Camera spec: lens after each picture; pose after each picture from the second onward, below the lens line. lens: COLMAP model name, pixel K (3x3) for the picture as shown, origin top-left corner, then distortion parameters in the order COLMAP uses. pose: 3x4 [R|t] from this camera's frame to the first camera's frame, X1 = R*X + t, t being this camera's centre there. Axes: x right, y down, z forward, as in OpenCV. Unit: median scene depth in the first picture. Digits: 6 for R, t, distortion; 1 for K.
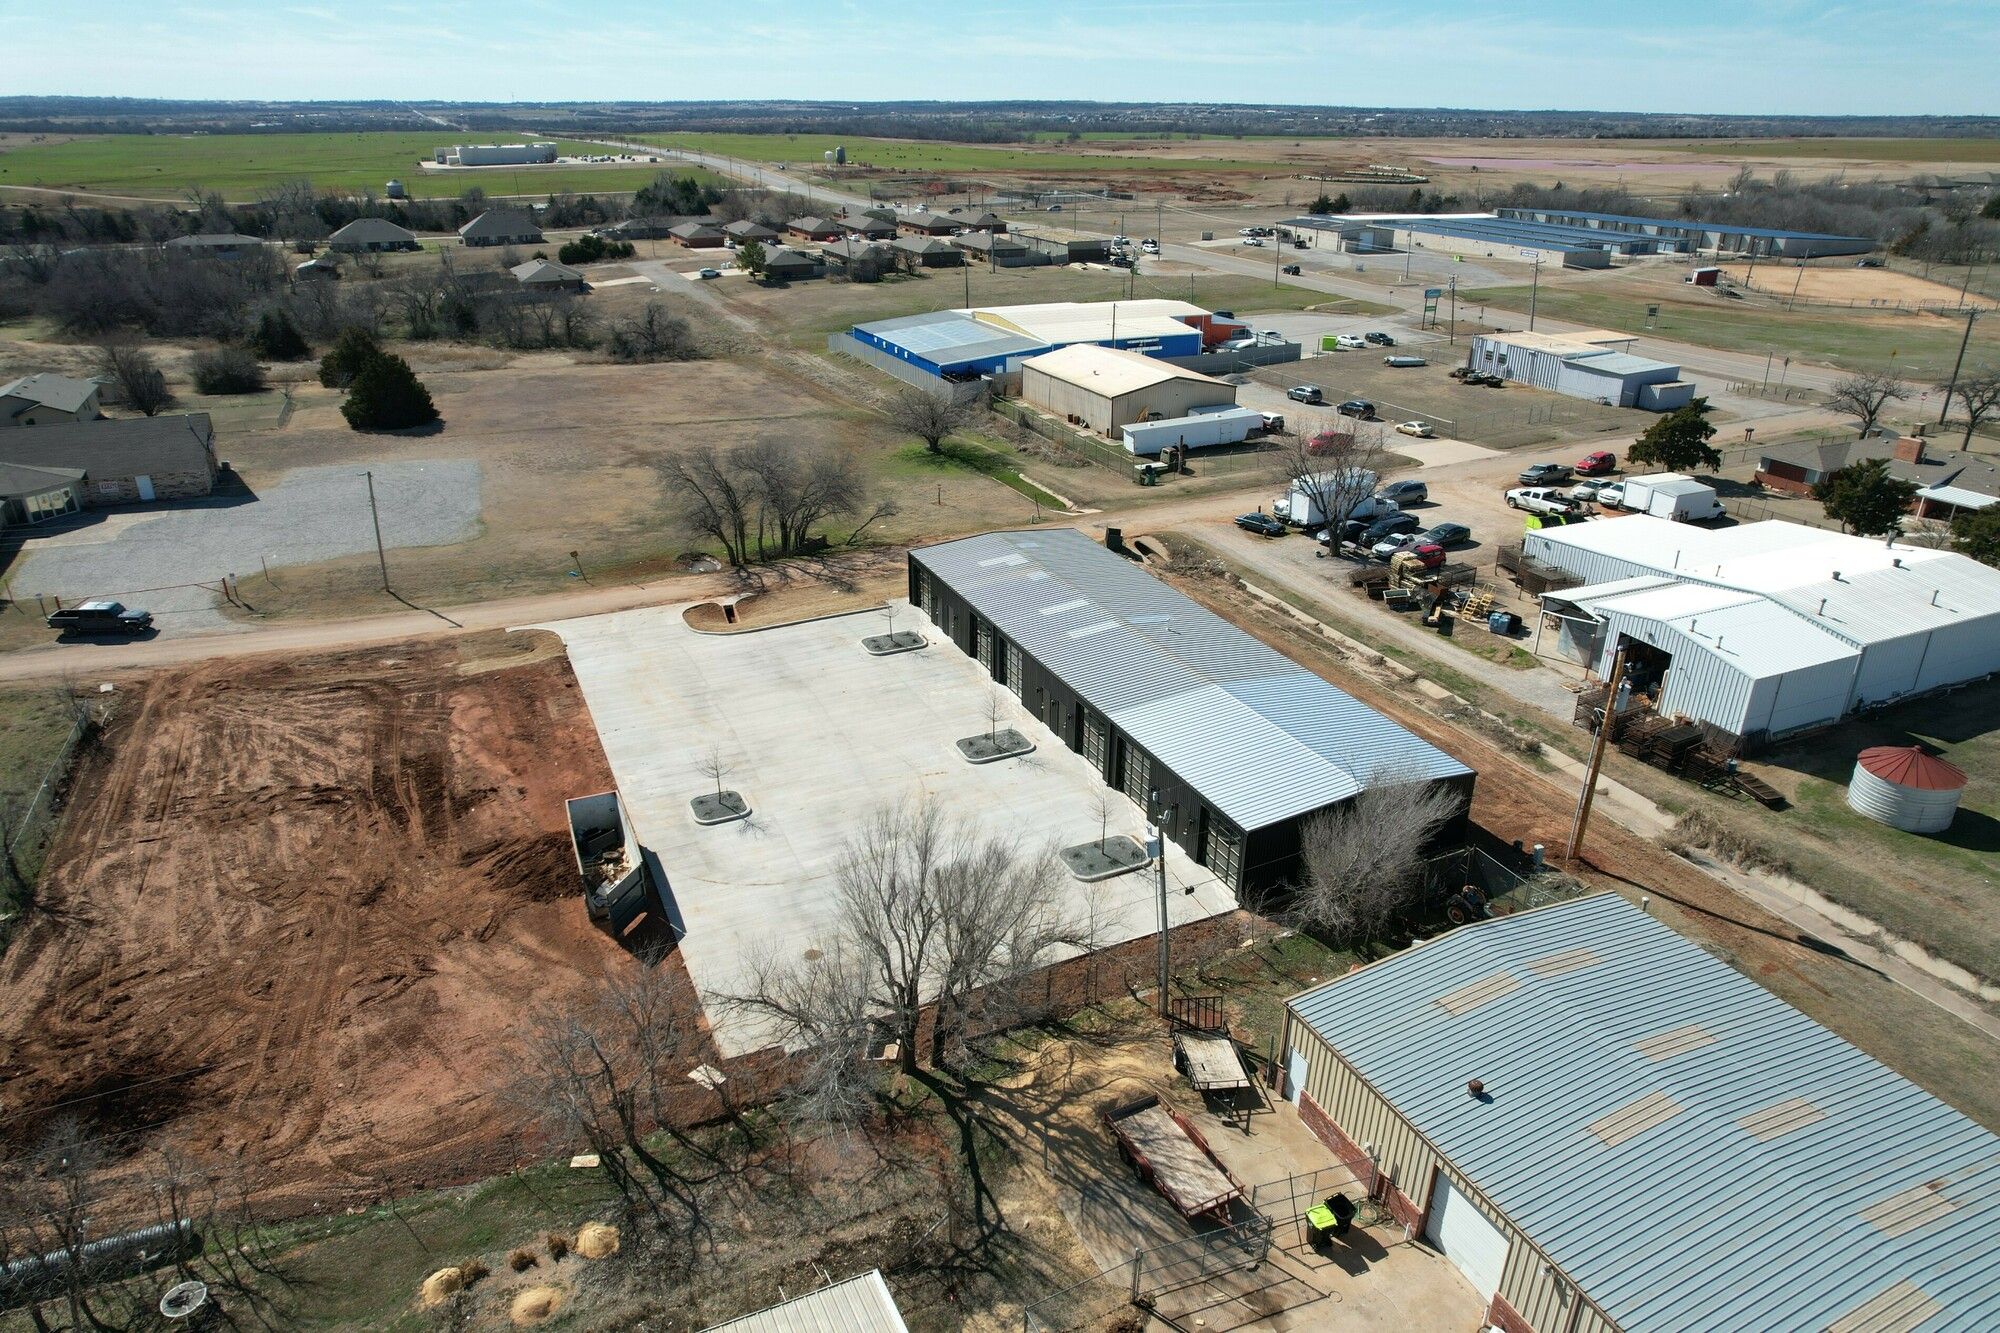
lens RADIAL K [[1277.3, 0, 1009.1], [0, 1277.3, 675.2], [0, 0, 1]] dist [-0.081377, 0.074807]
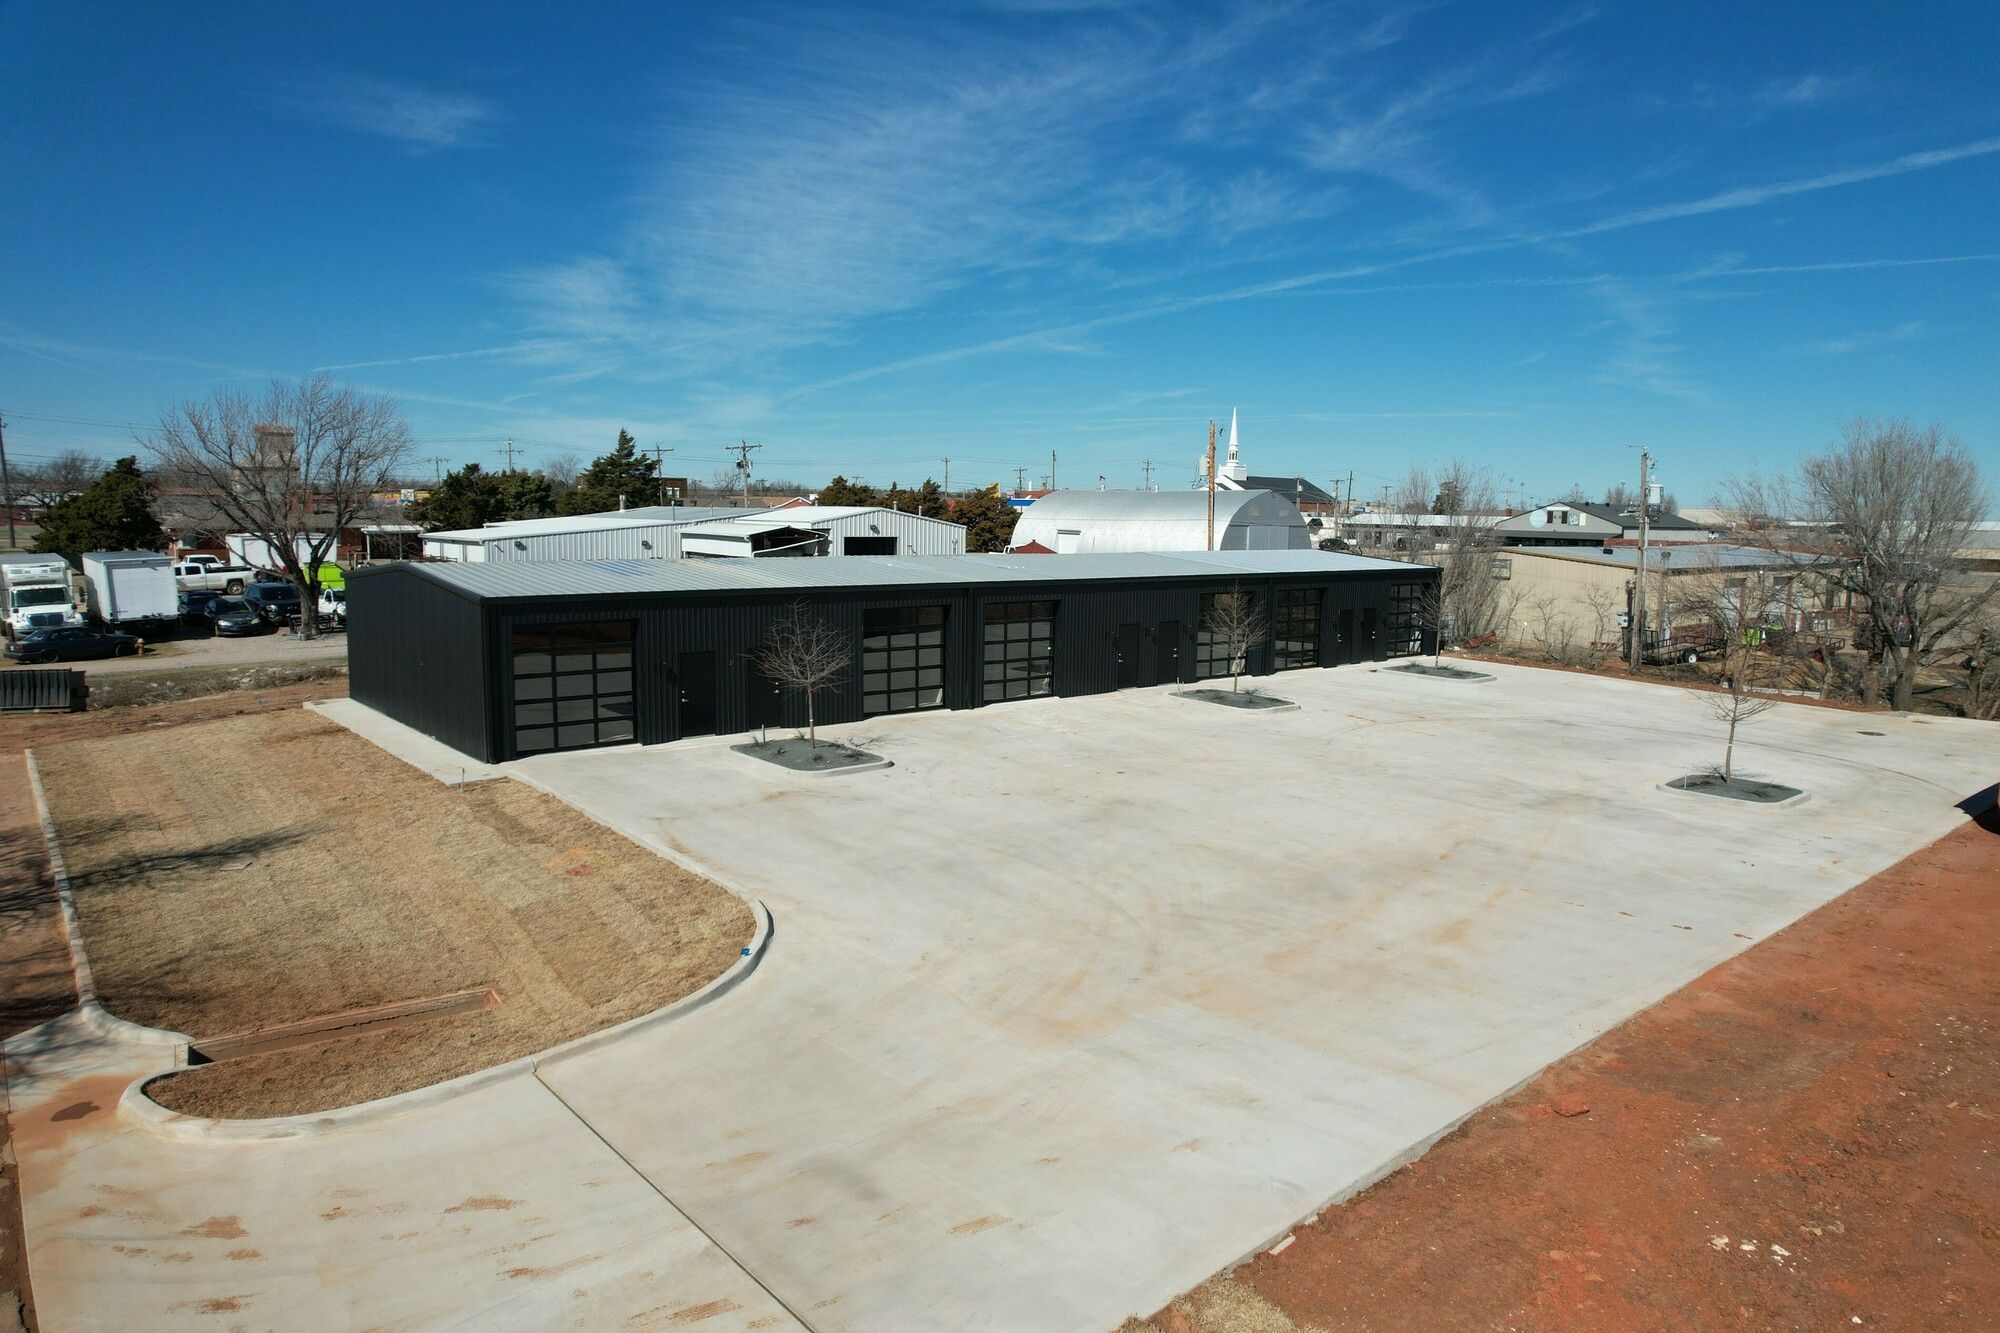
lens RADIAL K [[1270.1, 0, 1006.6], [0, 1270.1, 708.9], [0, 0, 1]] dist [-0.075115, 0.072441]
pose [[-0.267891, -0.161951, 0.949740, -0.441869], [0.378890, 0.888634, 0.258403, -0.107749], [-0.885820, 0.429071, -0.176695, 0.981803]]
